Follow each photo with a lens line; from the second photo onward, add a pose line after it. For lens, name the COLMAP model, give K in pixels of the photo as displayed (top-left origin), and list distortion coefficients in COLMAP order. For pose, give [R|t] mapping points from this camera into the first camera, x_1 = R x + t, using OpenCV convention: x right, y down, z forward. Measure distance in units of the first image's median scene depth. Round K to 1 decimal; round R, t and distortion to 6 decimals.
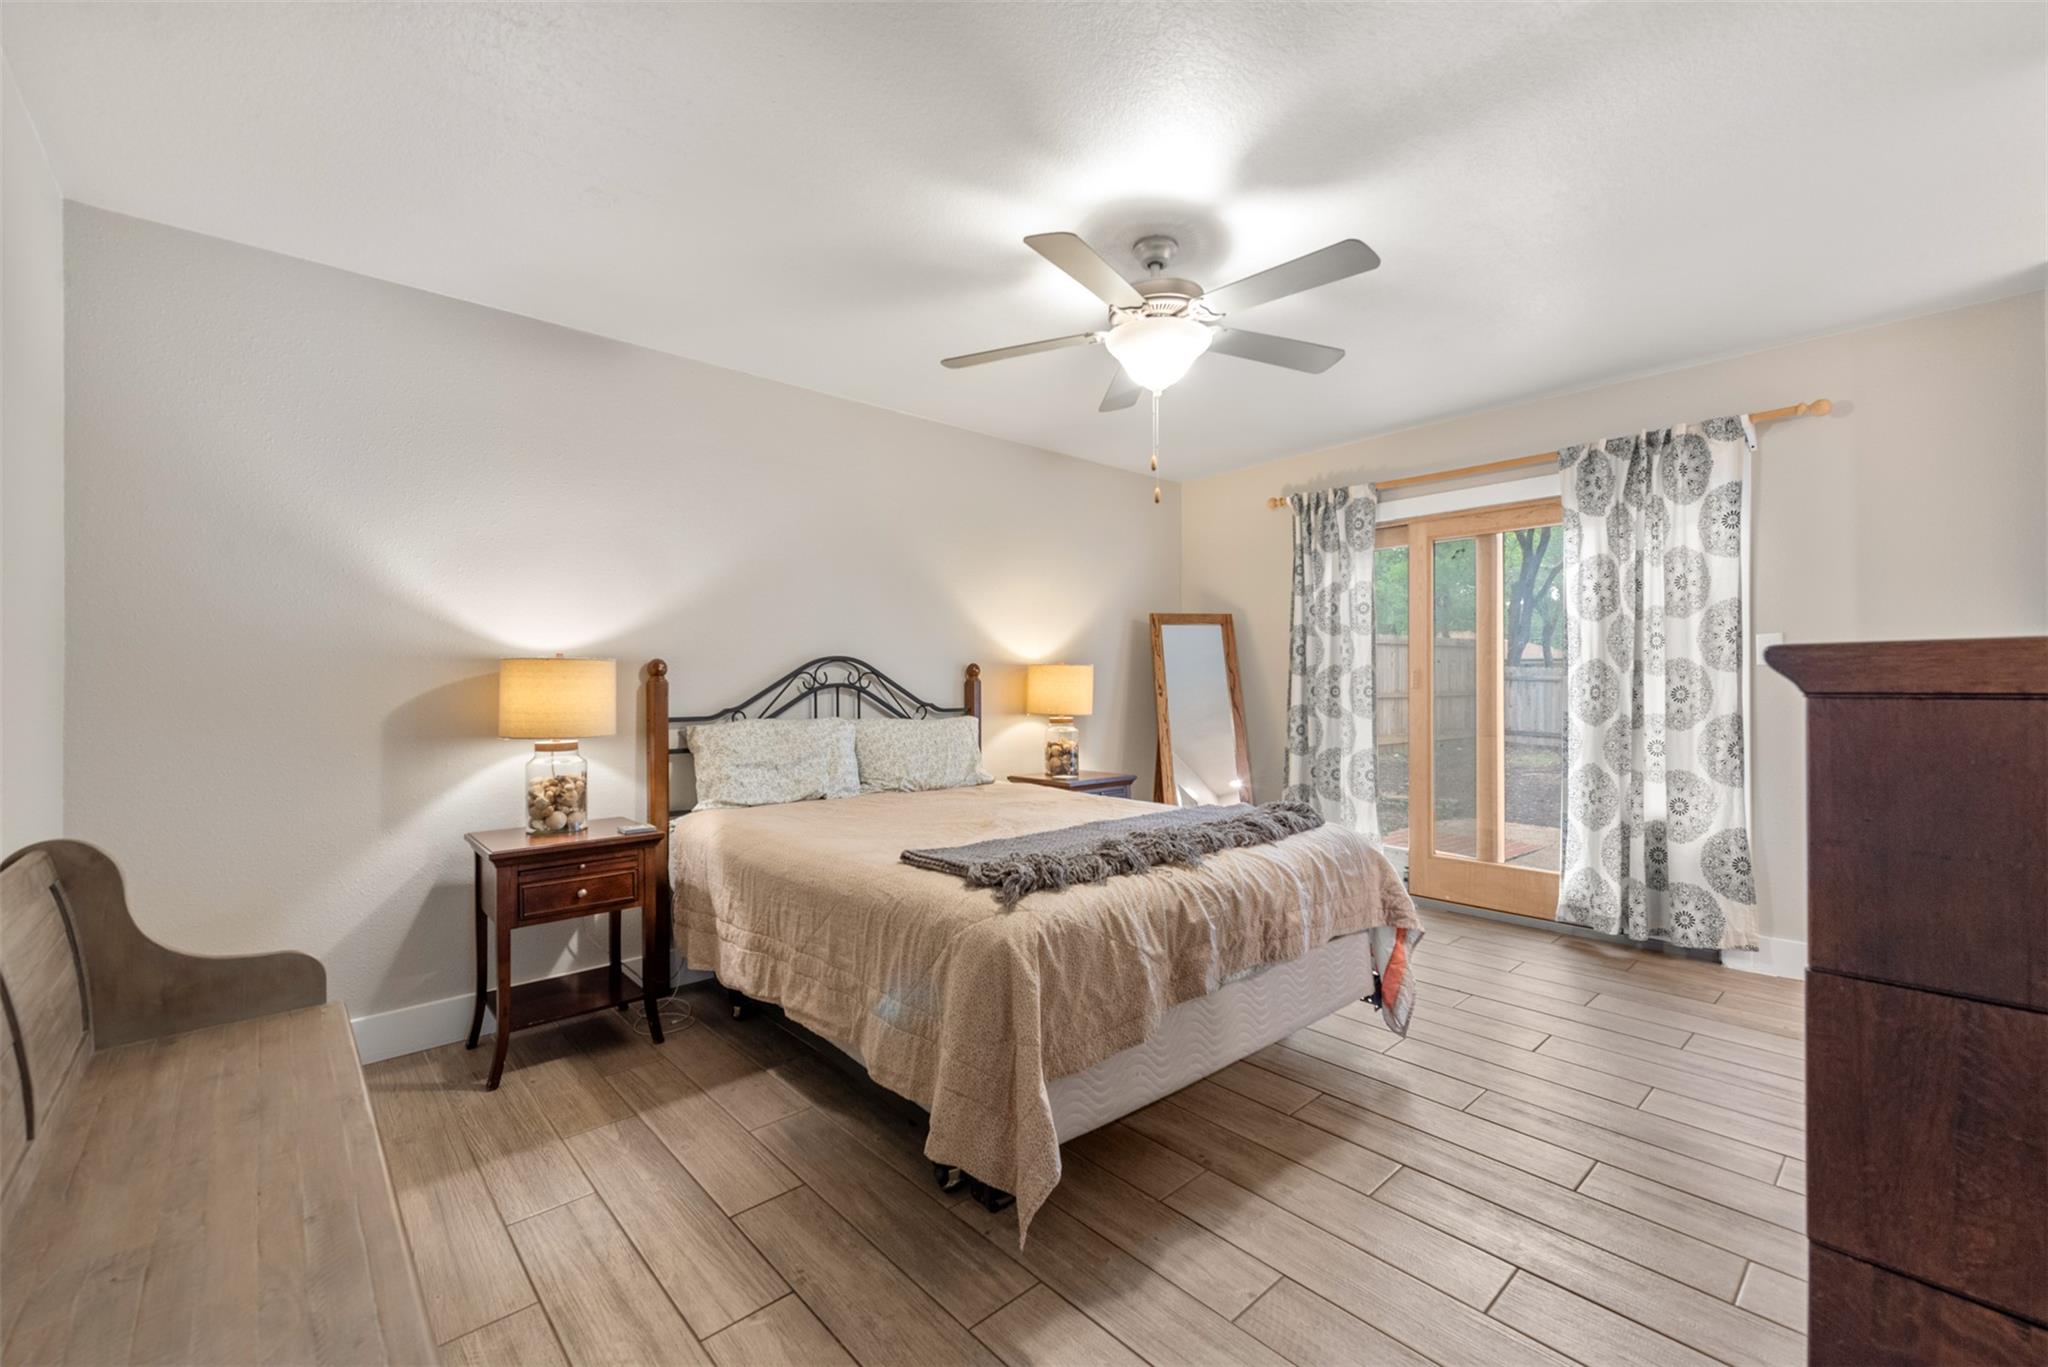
lens RADIAL K [[843.6, 0, 1044.7], [0, 843.6, 681.3], [0, 0, 1]] dist [0.009240, -0.000218]
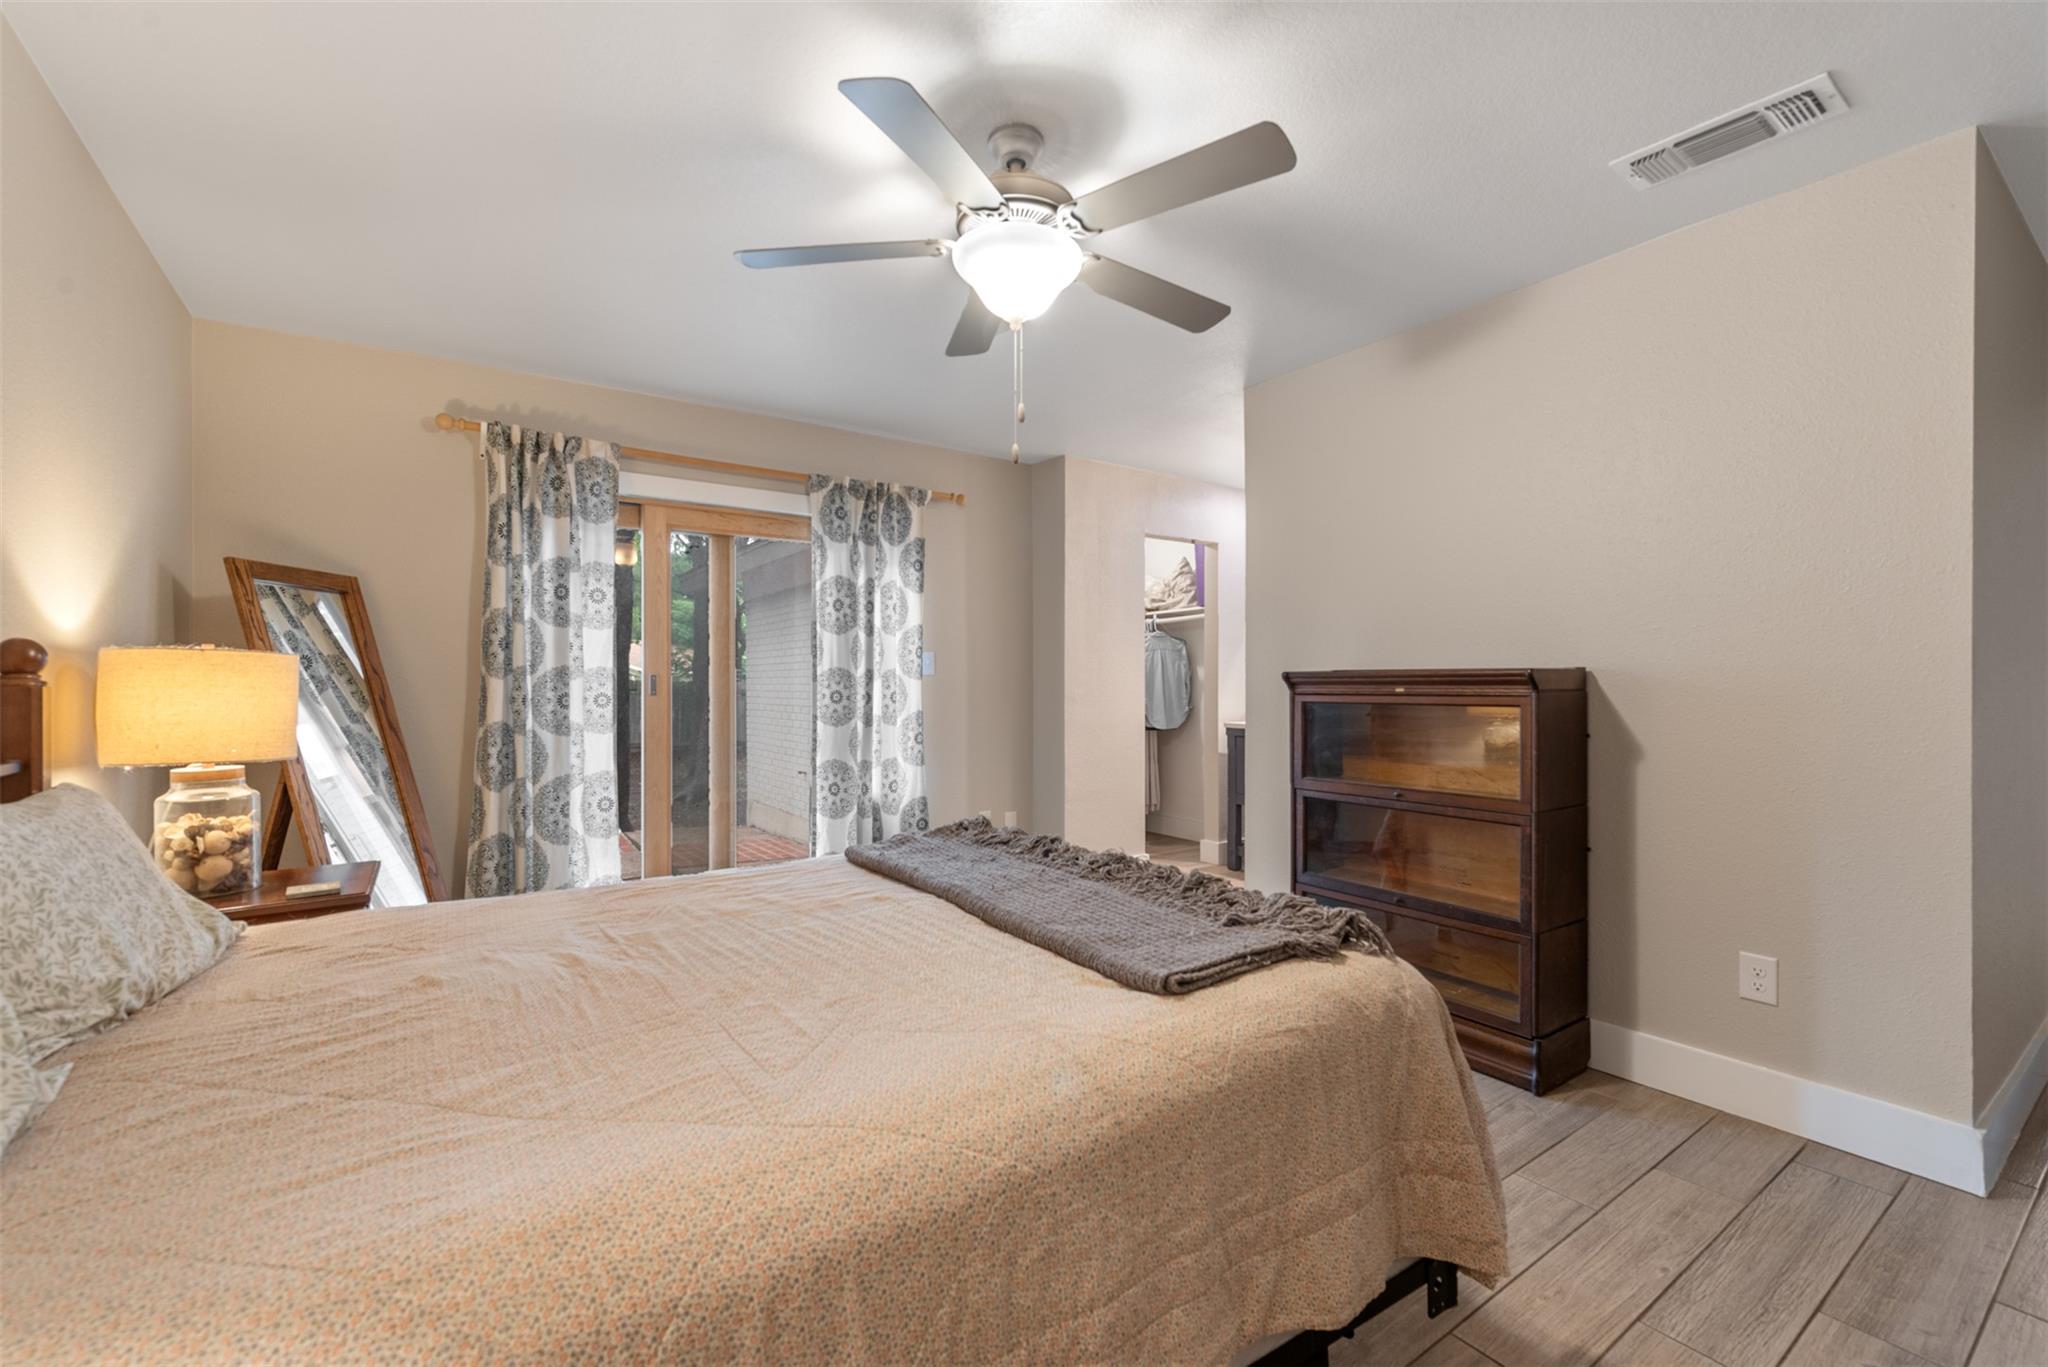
lens RADIAL K [[843.6, 0, 1044.7], [0, 843.6, 681.3], [0, 0, 1]] dist [0.009240, -0.000218]
pose [[0.129471, 0.006200, 0.991564, -0.425067], [0.000333, 0.999980, -0.006296, -0.000476], [-0.991583, 0.001145, 0.129466, 0.561372]]
